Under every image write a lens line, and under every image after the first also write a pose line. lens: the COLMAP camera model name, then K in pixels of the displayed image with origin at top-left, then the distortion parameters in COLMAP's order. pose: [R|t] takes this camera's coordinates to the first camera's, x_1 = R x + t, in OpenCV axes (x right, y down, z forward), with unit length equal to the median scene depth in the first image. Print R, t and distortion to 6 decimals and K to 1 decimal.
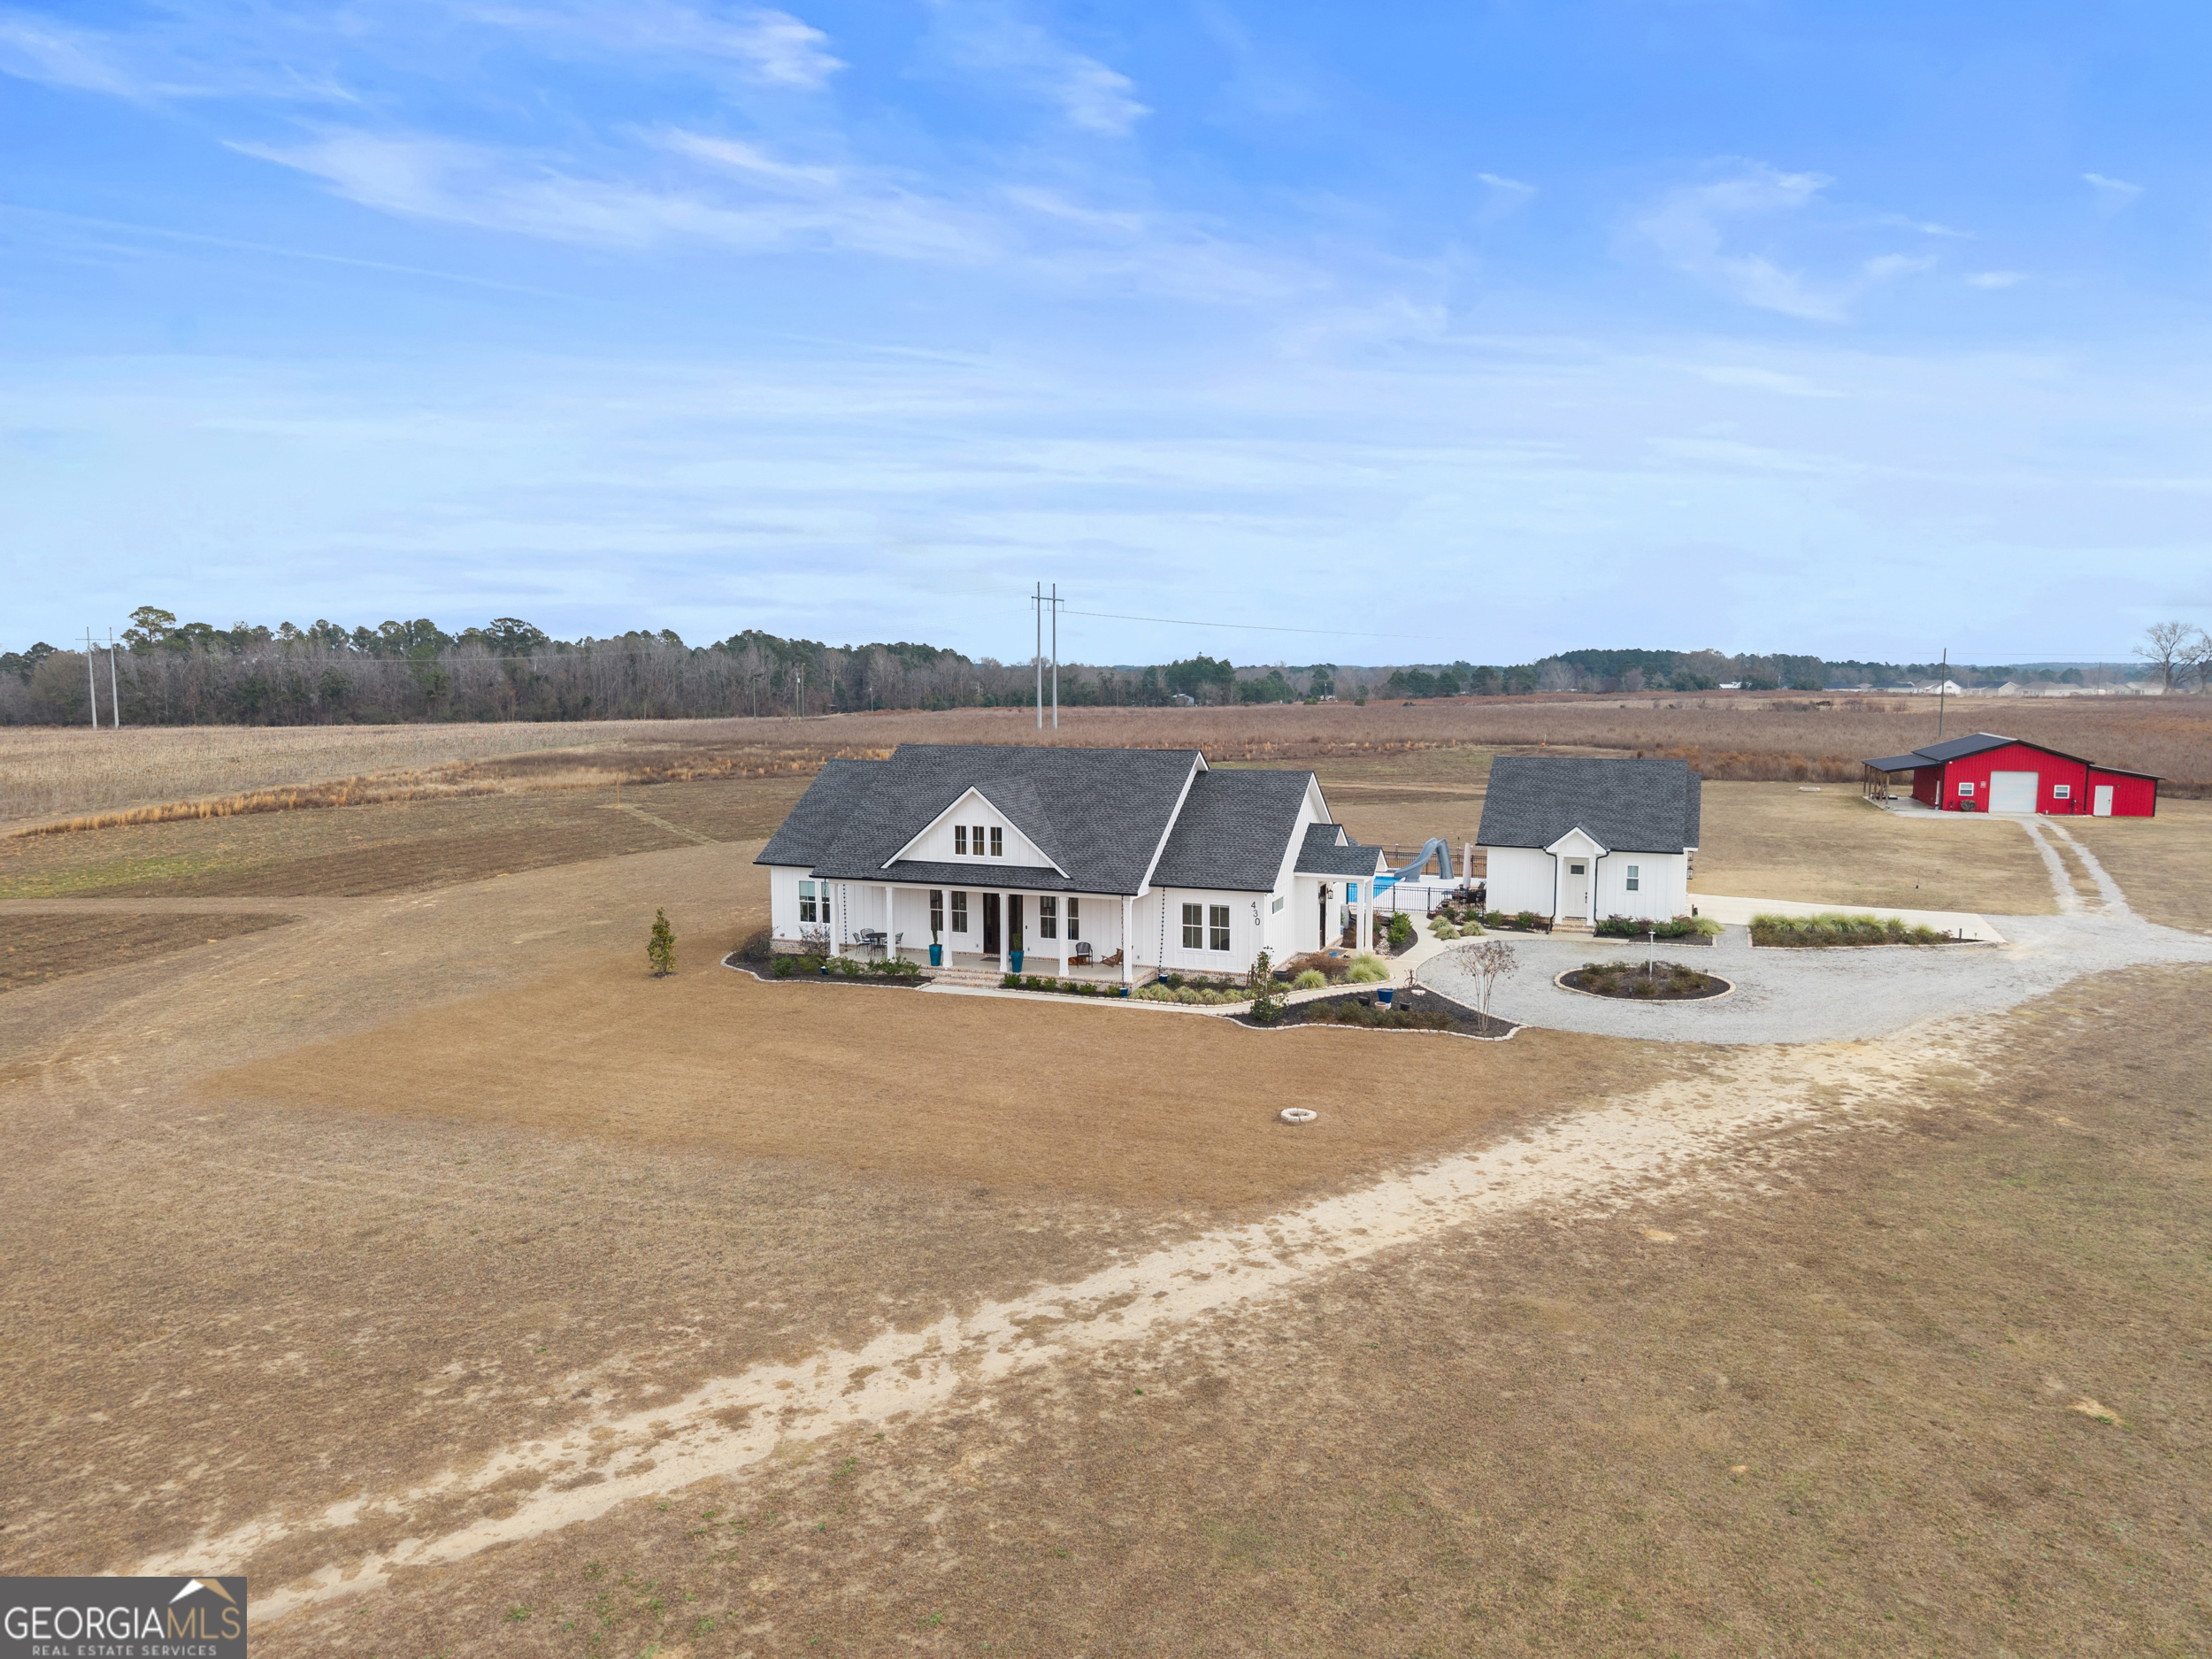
lens RADIAL K [[1457.1, 0, 1106.0], [0, 1457.1, 829.5], [0, 0, 1]] dist [0.000126, -0.003749]
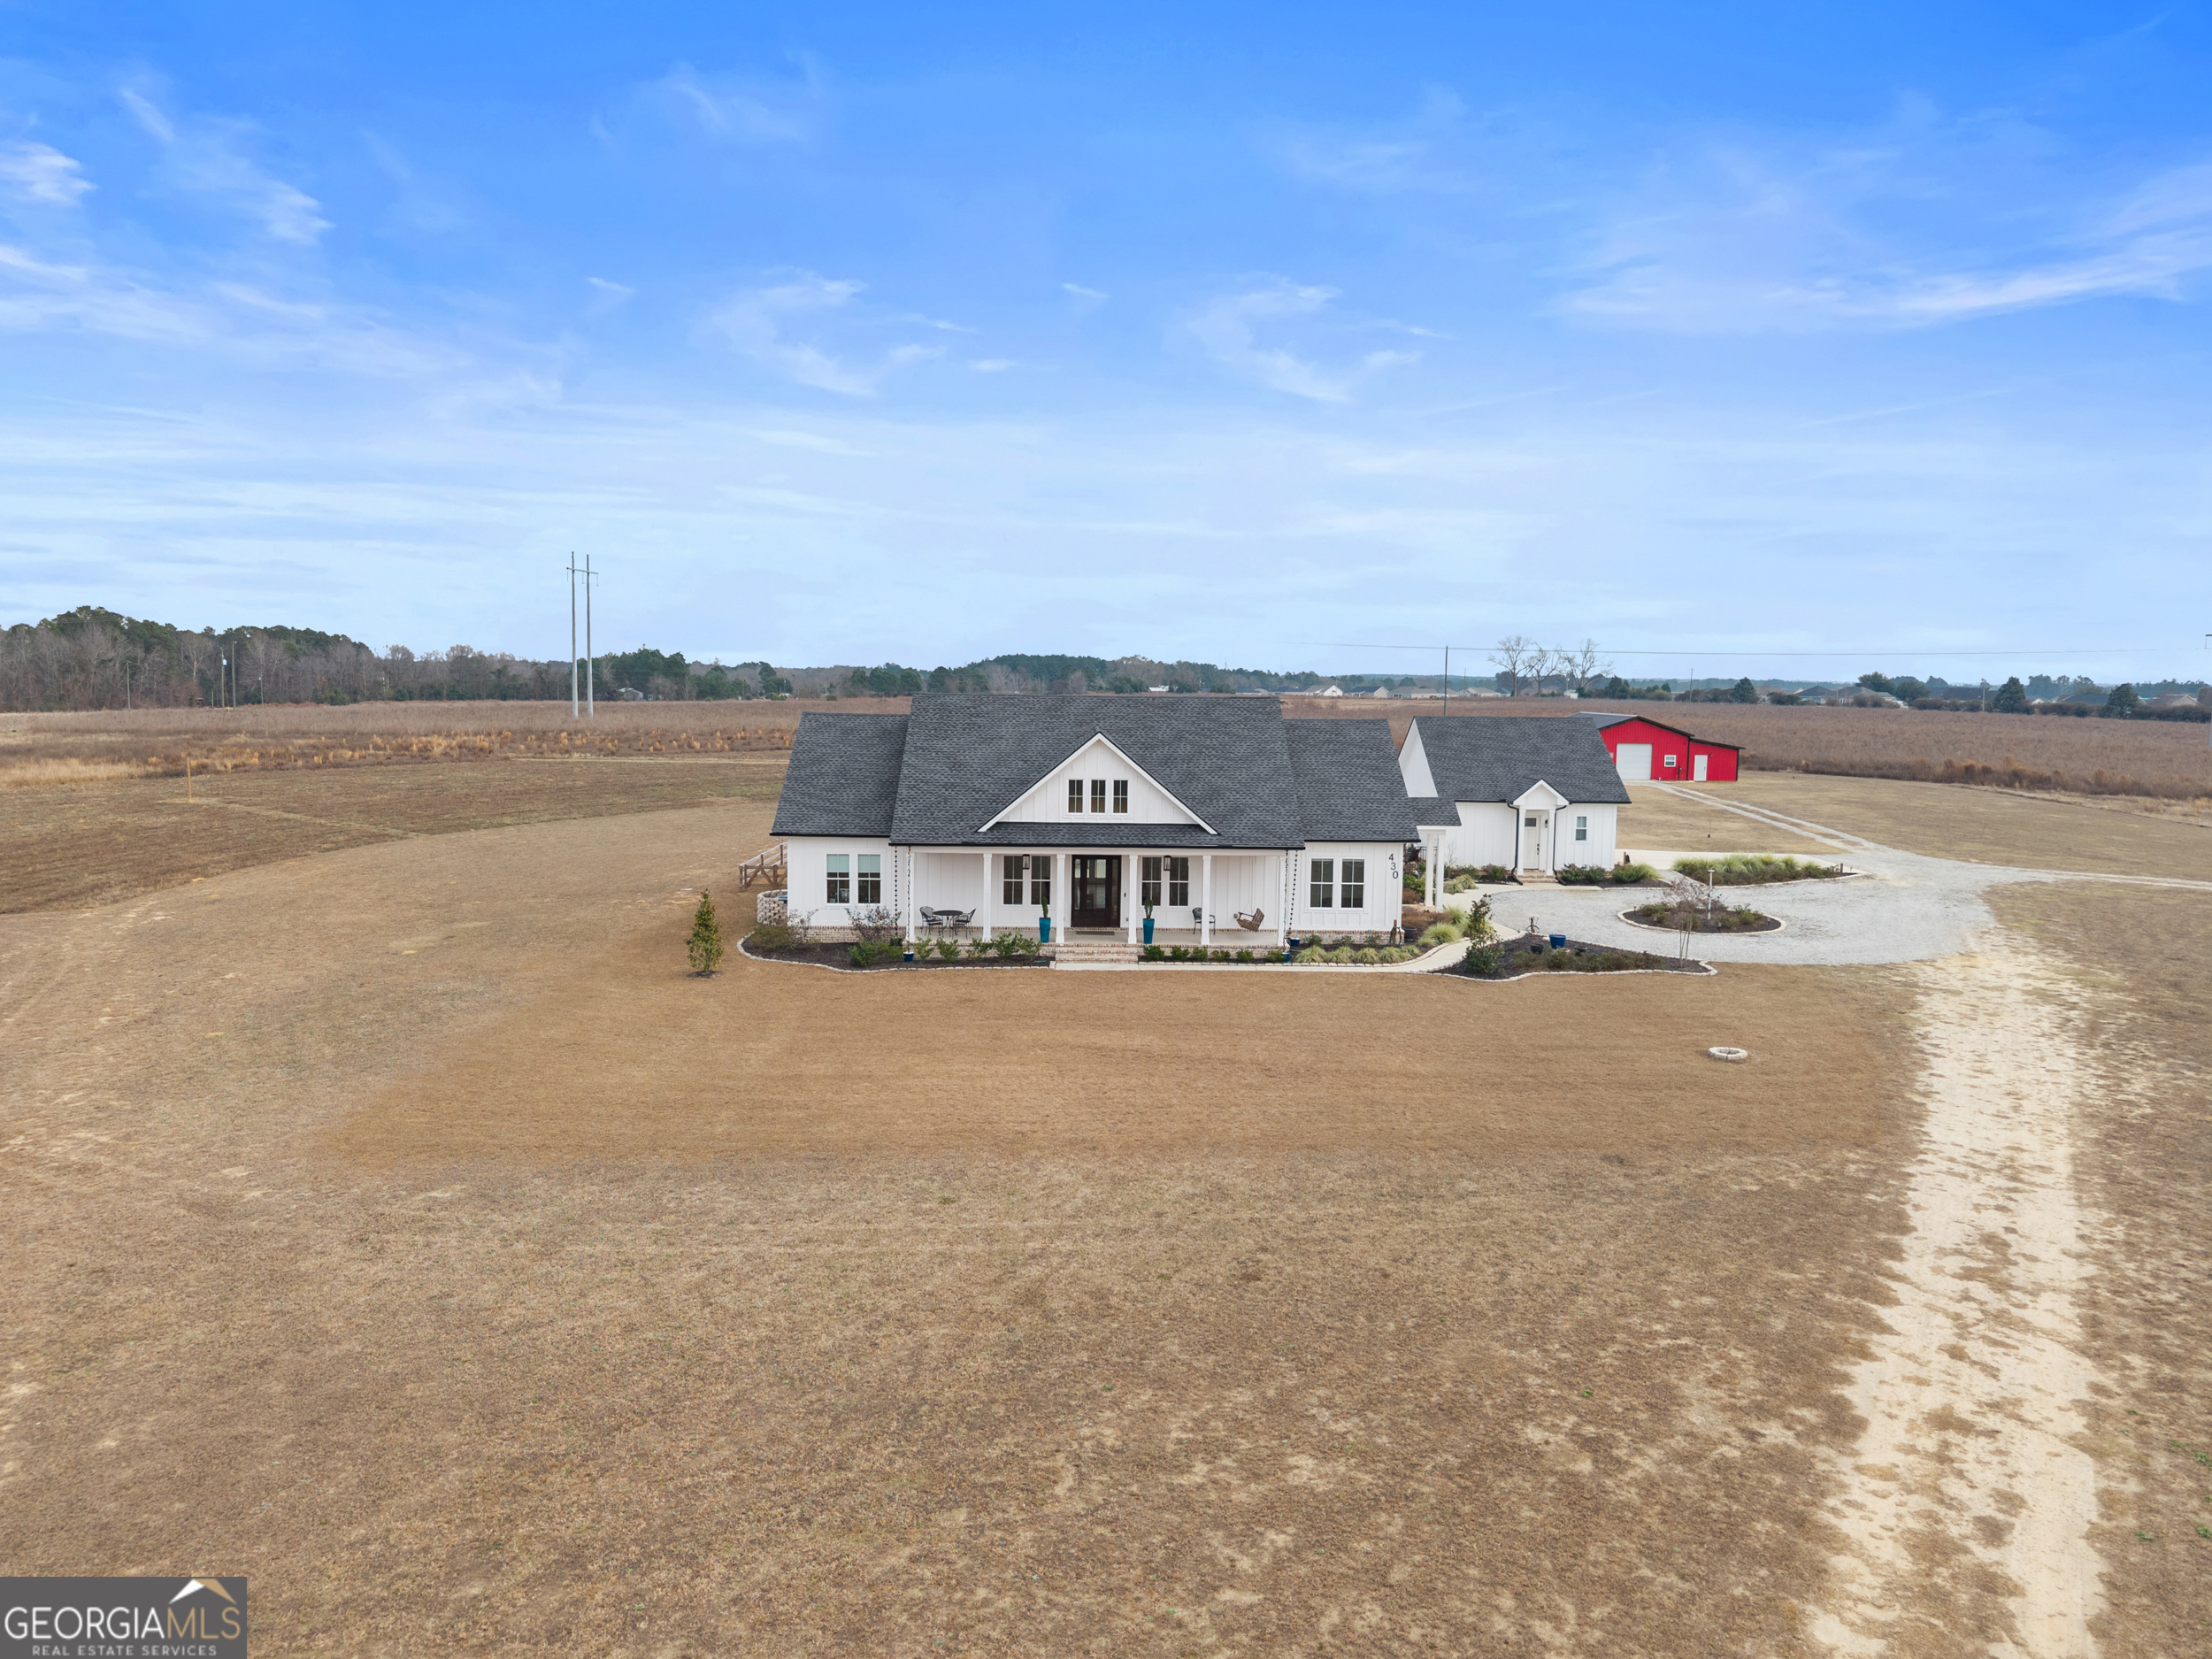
lens RADIAL K [[1479.7, 0, 1106.0], [0, 1479.7, 829.5], [0, 0, 1]] dist [0.007113, -0.004153]
pose [[0.928767, -0.026831, 0.369691, -0.639876], [0.027033, 0.999624, 0.004636, 0.036659], [-0.369676, 0.005688, 0.929143, 0.263685]]
